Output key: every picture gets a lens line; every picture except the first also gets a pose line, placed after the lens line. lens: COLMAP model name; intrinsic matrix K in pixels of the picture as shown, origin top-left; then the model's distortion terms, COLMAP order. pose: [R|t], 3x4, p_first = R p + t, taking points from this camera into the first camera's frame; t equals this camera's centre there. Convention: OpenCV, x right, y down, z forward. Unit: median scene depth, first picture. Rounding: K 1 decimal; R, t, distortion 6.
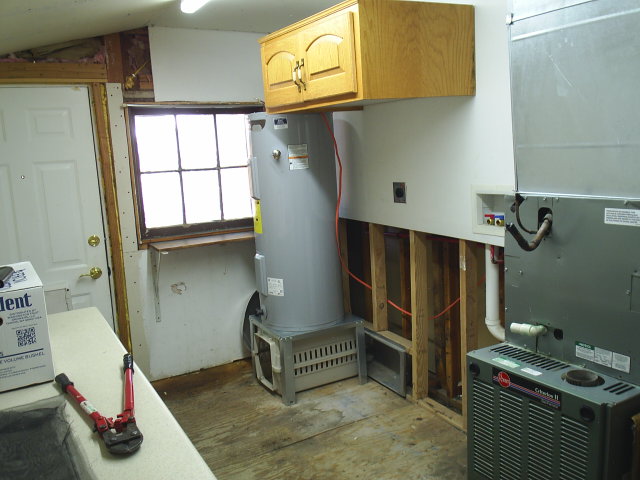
lens RADIAL K [[575.1, 0, 324.5], [0, 575.1, 232.7], [0, 0, 1]] dist [0.112601, -0.260494]
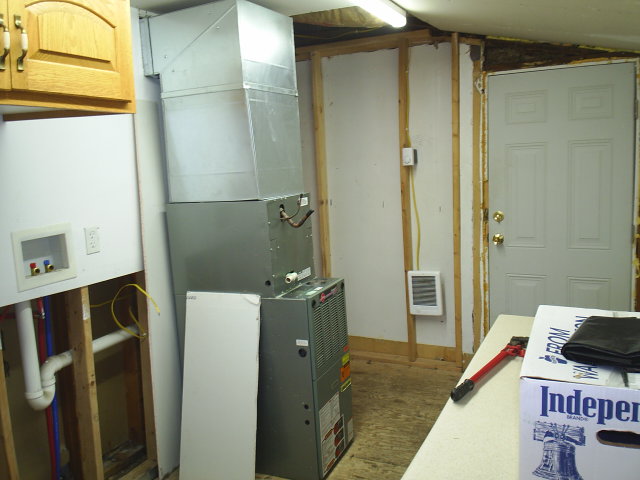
lens RADIAL K [[575.1, 0, 324.5], [0, 575.1, 232.7], [0, 0, 1]] dist [0.112601, -0.260494]
pose [[-0.569191, -0.030832, 0.821627, -0.677879], [0.195320, 0.965620, 0.171546, -0.144011], [-0.798669, 0.258122, -0.543600, 1.157493]]
